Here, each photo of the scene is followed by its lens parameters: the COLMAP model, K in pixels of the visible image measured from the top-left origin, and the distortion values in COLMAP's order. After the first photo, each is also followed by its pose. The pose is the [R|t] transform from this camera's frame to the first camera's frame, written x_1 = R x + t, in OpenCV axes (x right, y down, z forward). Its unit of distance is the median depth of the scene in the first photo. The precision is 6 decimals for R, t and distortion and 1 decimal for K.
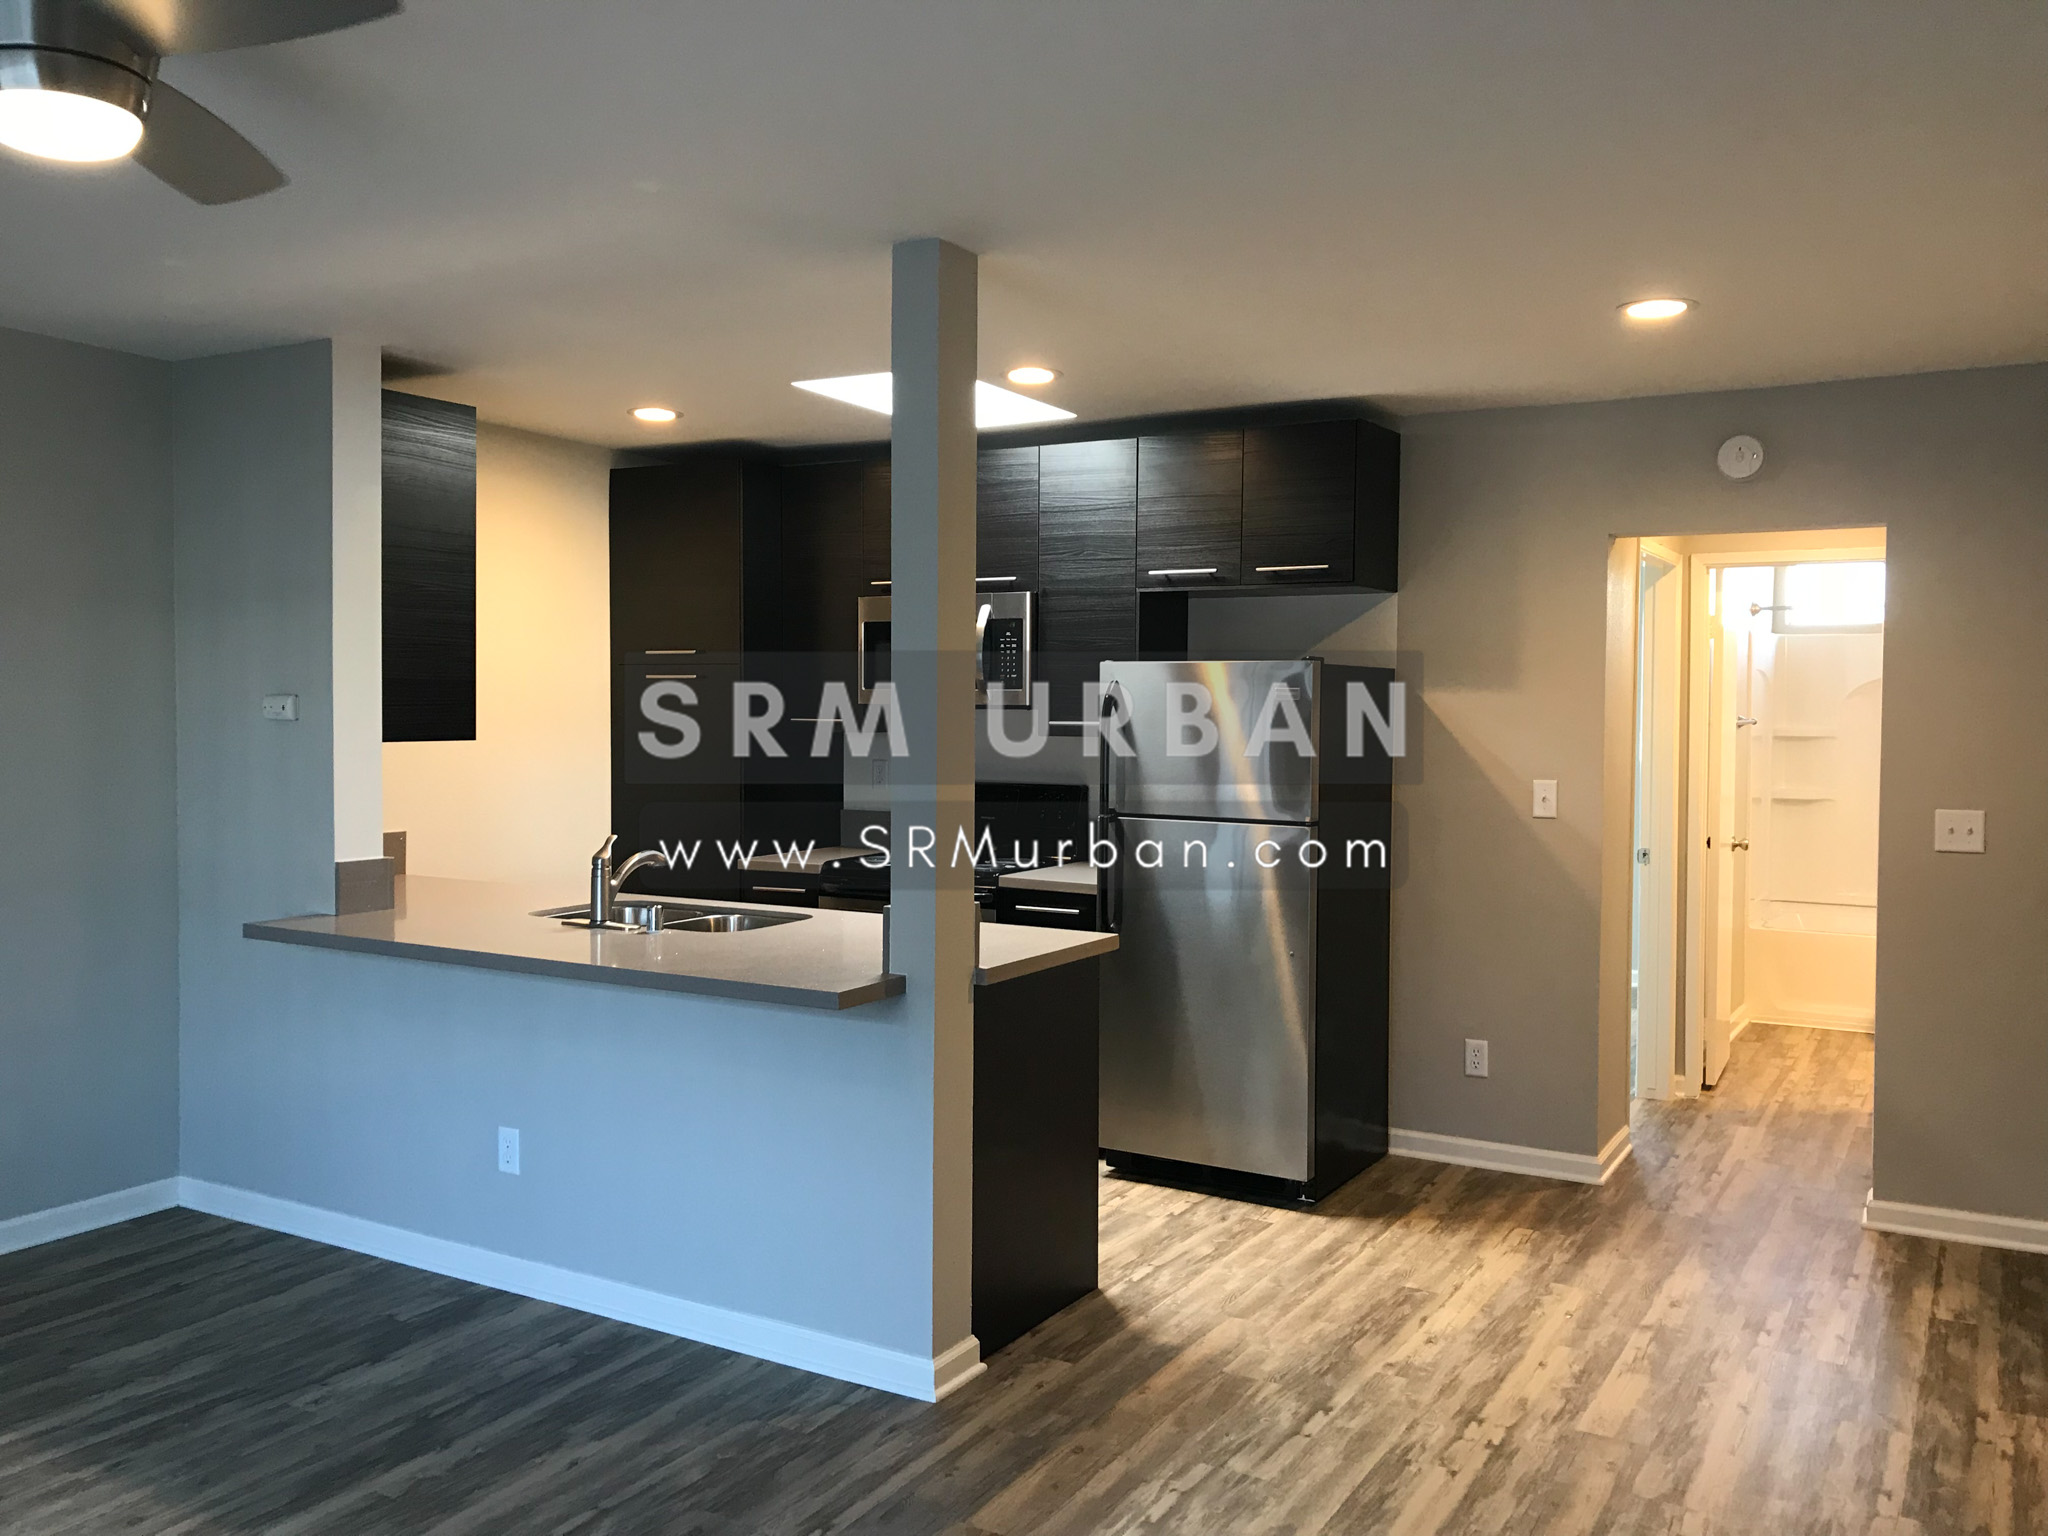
lens RADIAL K [[1703.7, 0, 1019.7], [0, 1703.7, 777.2], [0, 0, 1]] dist [0.028574, -0.015671]
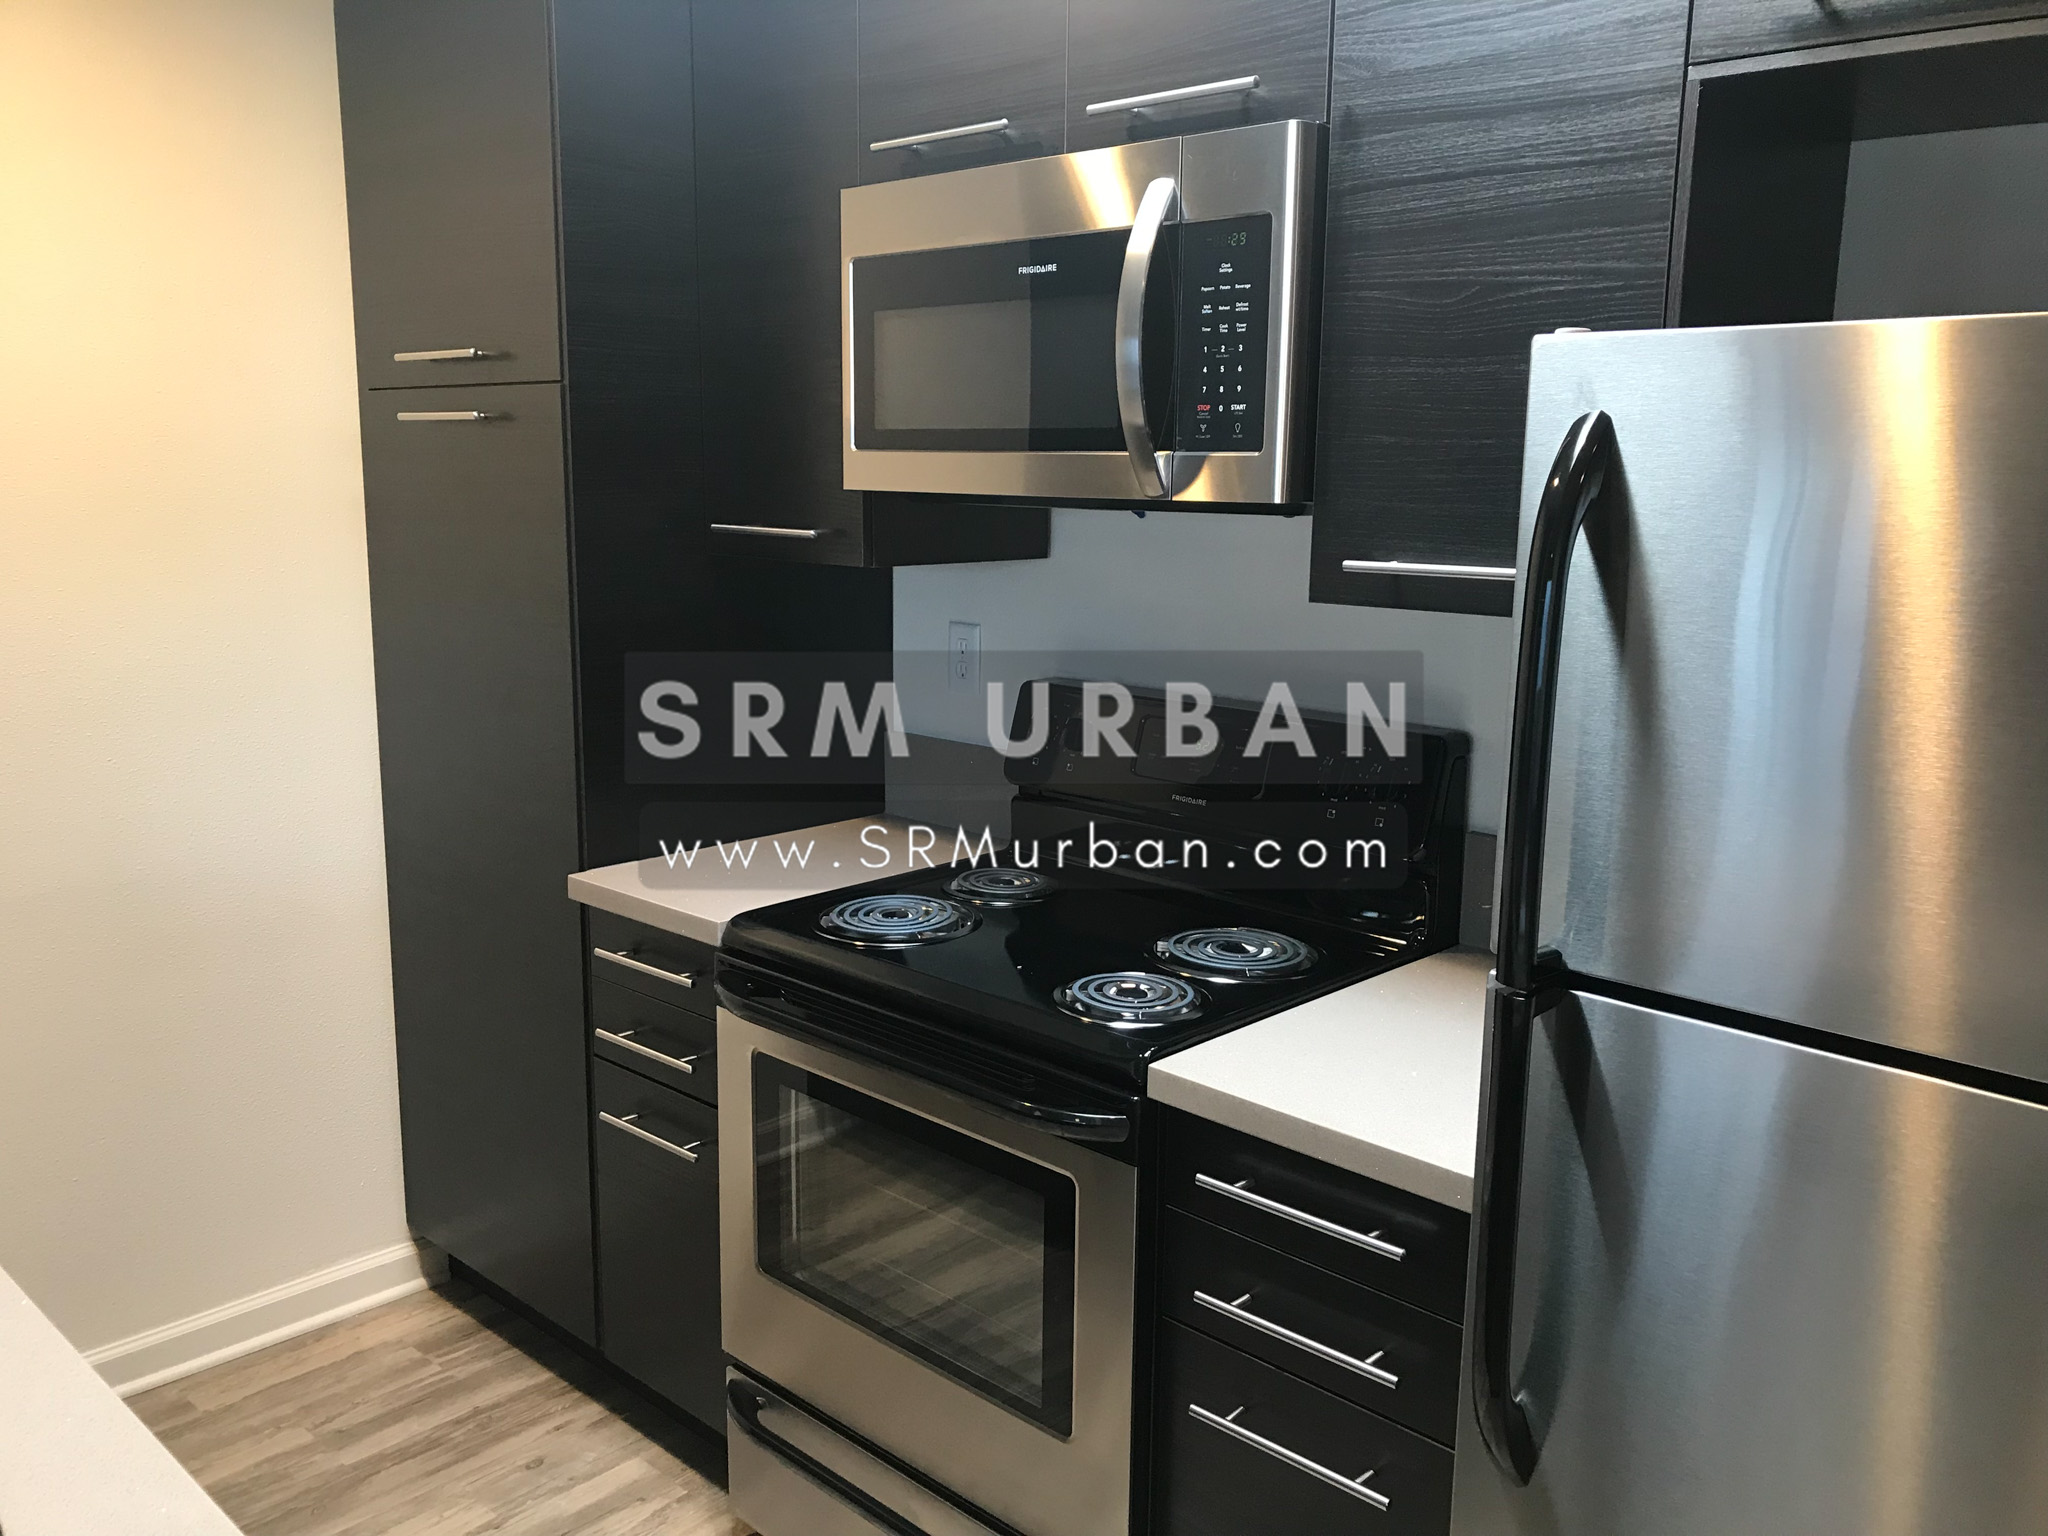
lens RADIAL K [[1703.7, 0, 1033.2], [0, 1703.7, 789.6], [0, 0, 1]] dist [0.028574, -0.015671]
pose [[0.973964, 0.042464, -0.222691, 0.032449], [-0.005259, 0.986268, 0.165068, -0.041804], [0.226642, -0.159599, 0.960813, 0.679105]]
